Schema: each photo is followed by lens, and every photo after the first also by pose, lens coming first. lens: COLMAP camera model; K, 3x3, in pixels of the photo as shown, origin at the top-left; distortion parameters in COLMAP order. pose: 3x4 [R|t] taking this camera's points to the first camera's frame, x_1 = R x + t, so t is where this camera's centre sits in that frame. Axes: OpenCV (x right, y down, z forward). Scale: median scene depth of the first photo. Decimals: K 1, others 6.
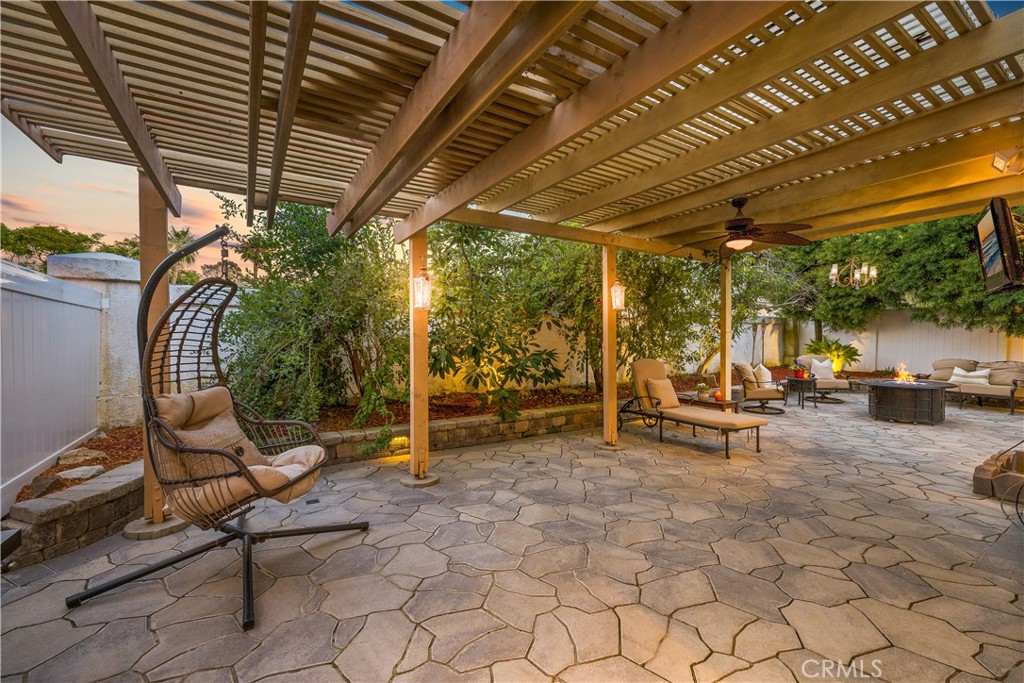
lens RADIAL K [[429.2, 0, 515.0], [0, 429.2, 343.8], [0, 0, 1]] dist [-0.000161, 0.000194]
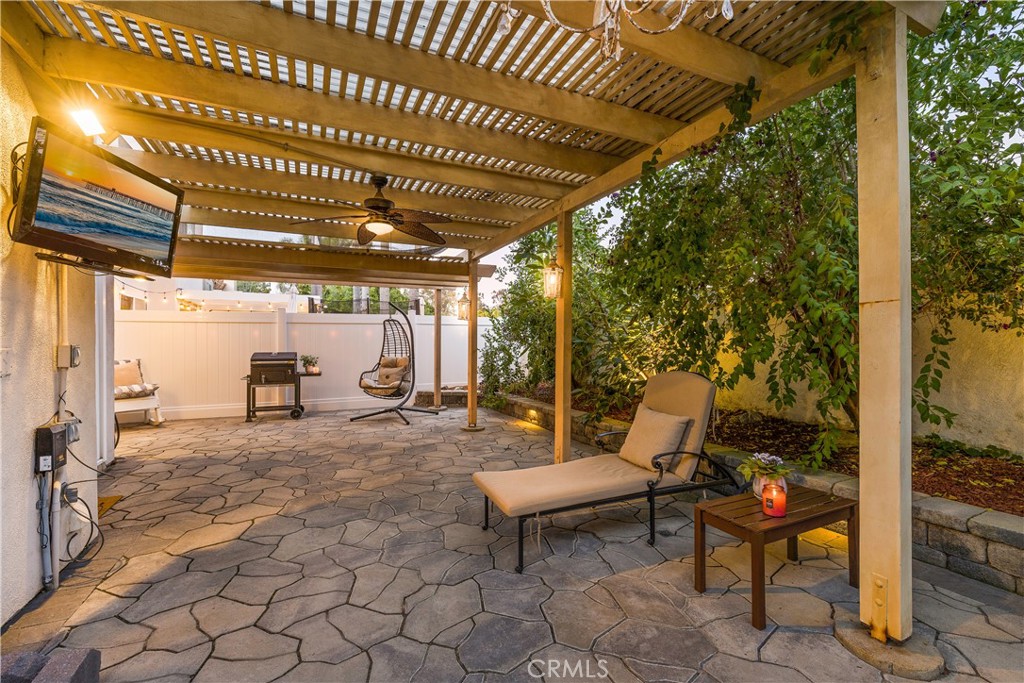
lens RADIAL K [[429.2, 0, 515.0], [0, 429.2, 343.8], [0, 0, 1]] dist [-0.000161, 0.000194]
pose [[-0.119199, 0.006249, -0.992851, 1.035685], [-0.006457, 0.999954, 0.007069, -0.003007], [0.992849, 0.007253, -0.119153, 1.048059]]
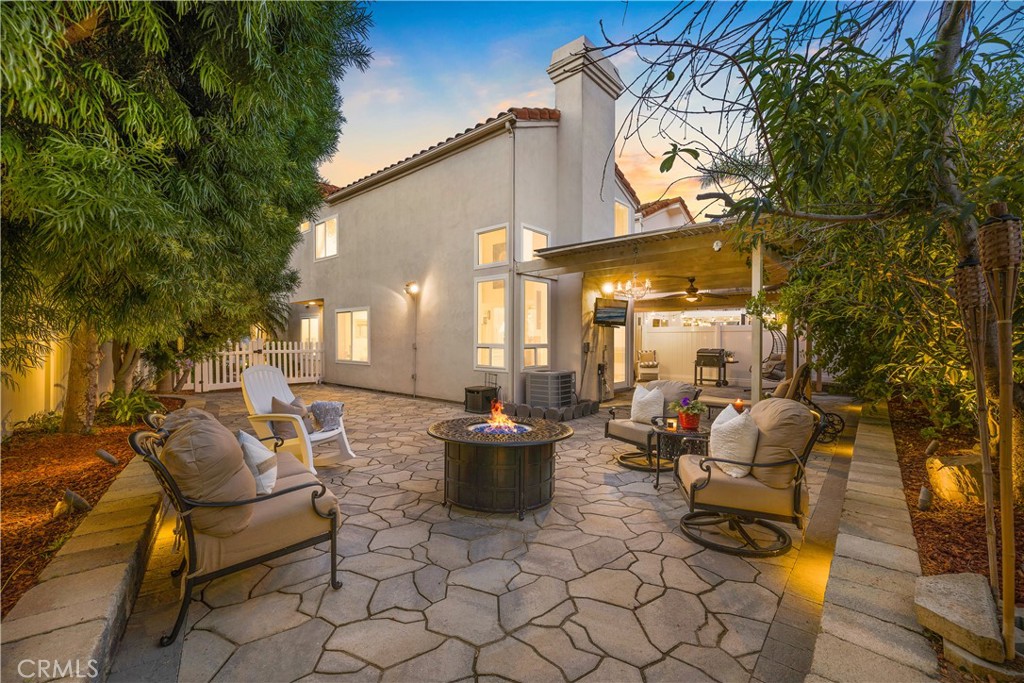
lens RADIAL K [[432.4, 0, 513.1], [0, 432.4, 337.4], [0, 0, 1]] dist [-0.000334, -0.000036]
pose [[-0.960412, -0.002191, -0.278576, 1.530971], [-0.003705, 0.999981, 0.004910, -0.033154], [0.278560, 0.005747, -0.960402, 2.185454]]
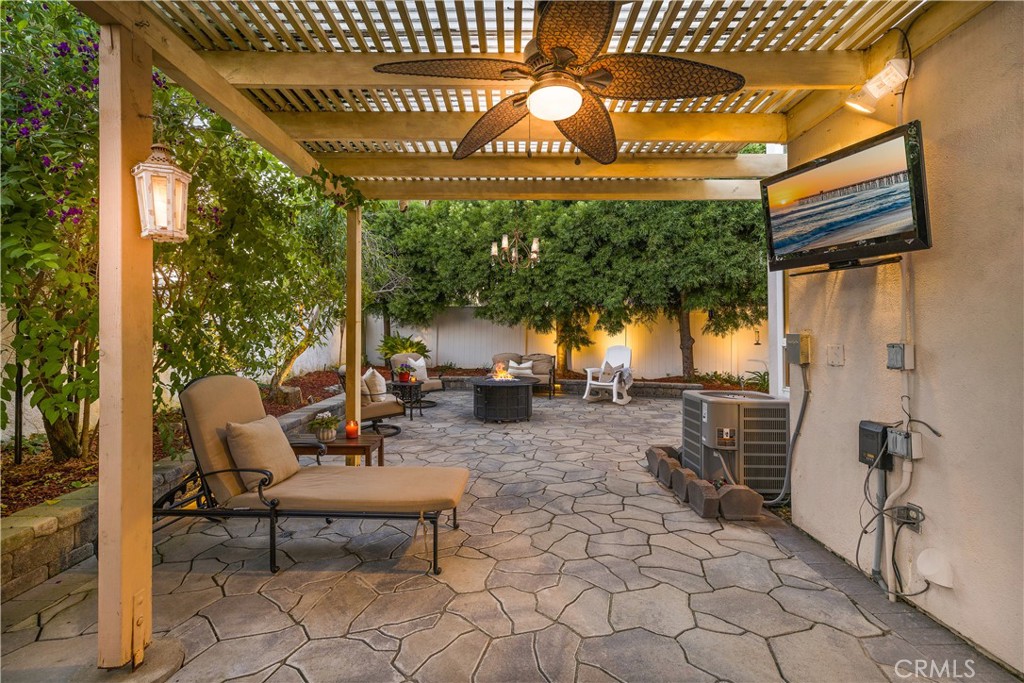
lens RADIAL K [[445.1, 0, 514.3], [0, 445.1, 331.5], [0, 0, 1]] dist [0.002553, 0.000187]
pose [[0.537911, 0.010630, 0.842935, 0.101348], [0.006717, 0.999835, -0.016895, -0.001898], [-0.842975, 0.014750, 0.537751, 0.606283]]
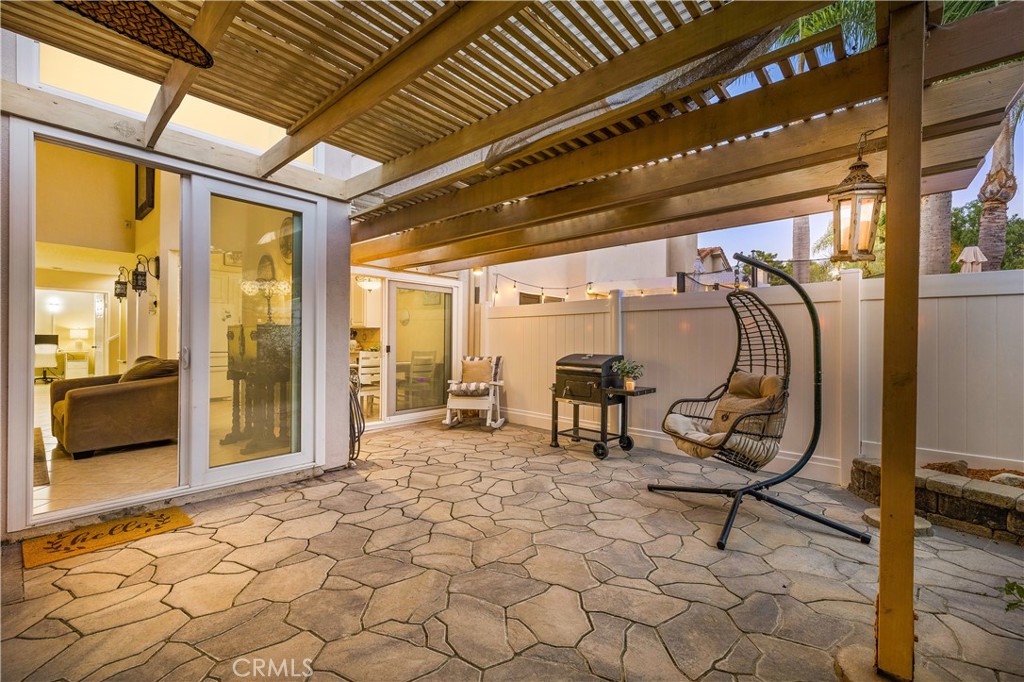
lens RADIAL K [[432.4, 0, 513.1], [0, 432.4, 336.9], [0, 0, 1]] dist [-0.000334, -0.000036]
pose [[-0.961810, -0.008119, -0.273598, 0.179867], [-0.009016, 0.999957, 0.002022, -0.000882], [0.273570, 0.004412, -0.961842, 1.004633]]
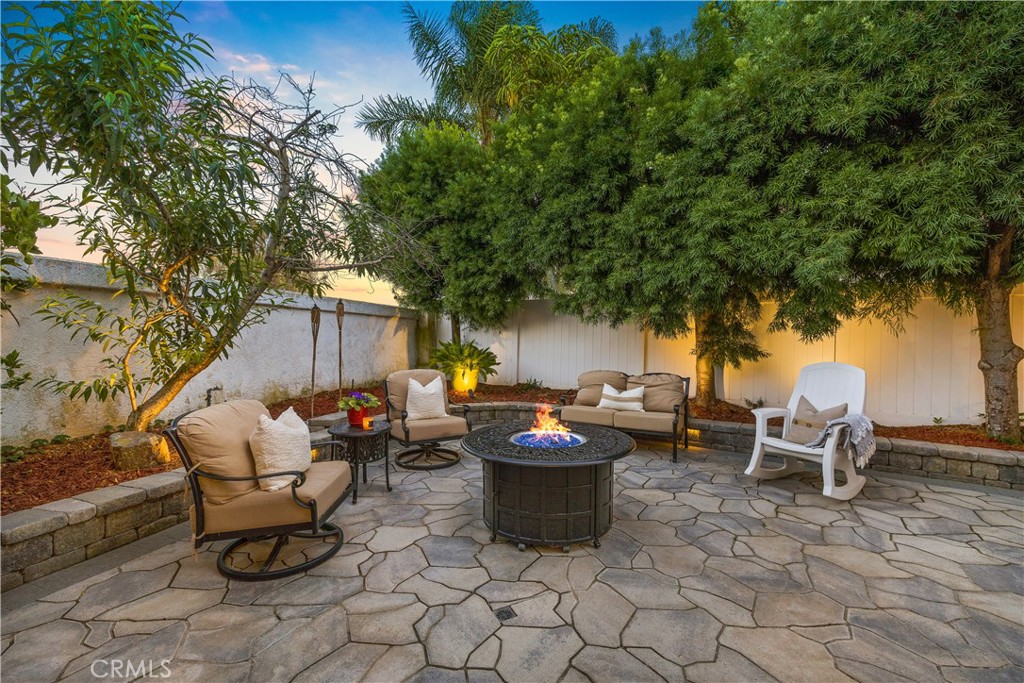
lens RADIAL K [[429.2, 0, 515.0], [0, 429.2, 343.8], [0, 0, 1]] dist [-0.000161, 0.000194]
pose [[0.787484, 0.002132, 0.616331, 0.855031], [0.001804, 0.999982, -0.005764, -0.003750], [-0.616332, 0.005651, 0.787466, 0.940489]]
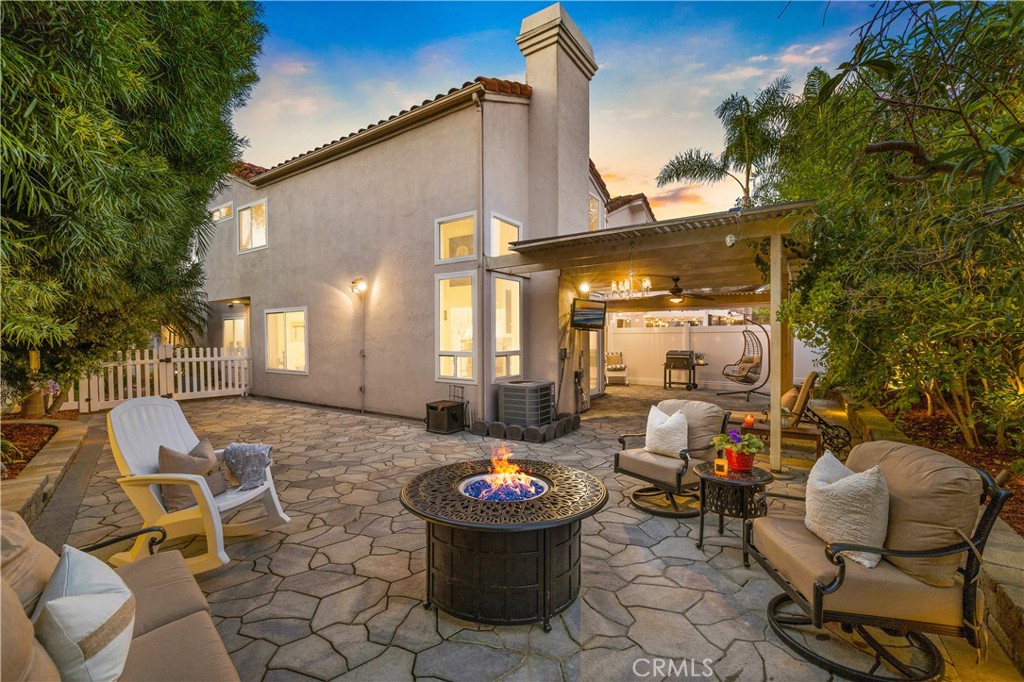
lens RADIAL K [[435.5, 0, 516.1], [0, 435.5, 337.1], [0, 0, 1]] dist [0.001742, 0.000301]
pose [[-0.916995, 0.005712, -0.398859, 1.542949], [0.002356, 0.999958, 0.008905, -0.060018], [0.398892, 0.007226, -0.916969, 1.964502]]
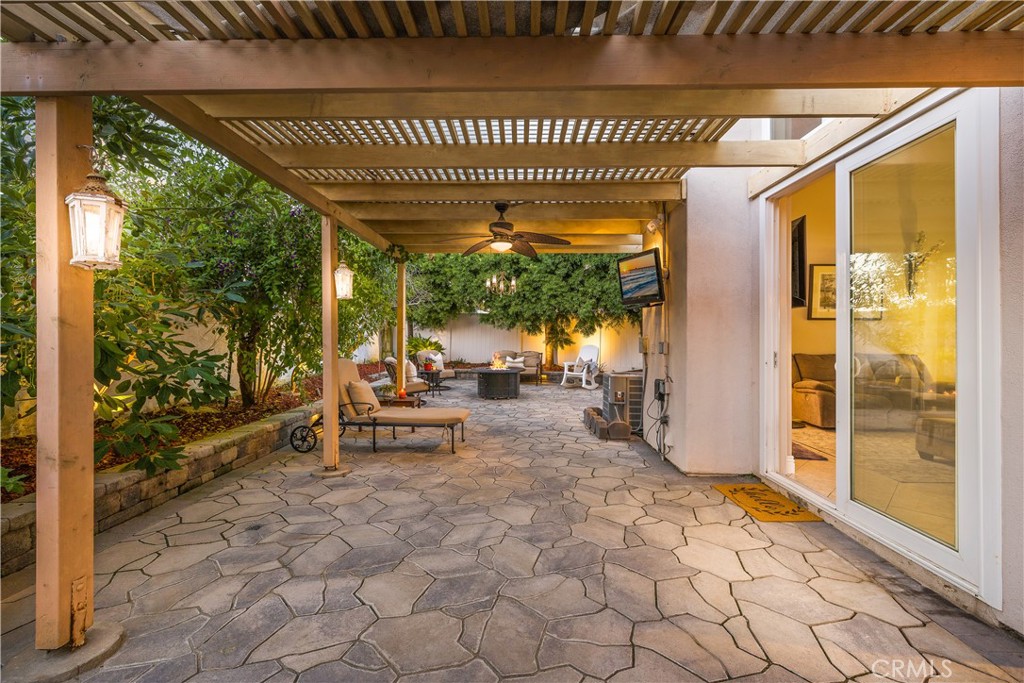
lens RADIAL K [[432.4, 0, 513.1], [0, 432.4, 337.4], [0, 0, 1]] dist [-0.000334, -0.000036]
pose [[0.558103, 0.001948, 0.829769, -0.262134], [0.004201, 0.999978, -0.005173, -0.002099], [-0.829761, 0.006373, 0.558083, 0.289182]]
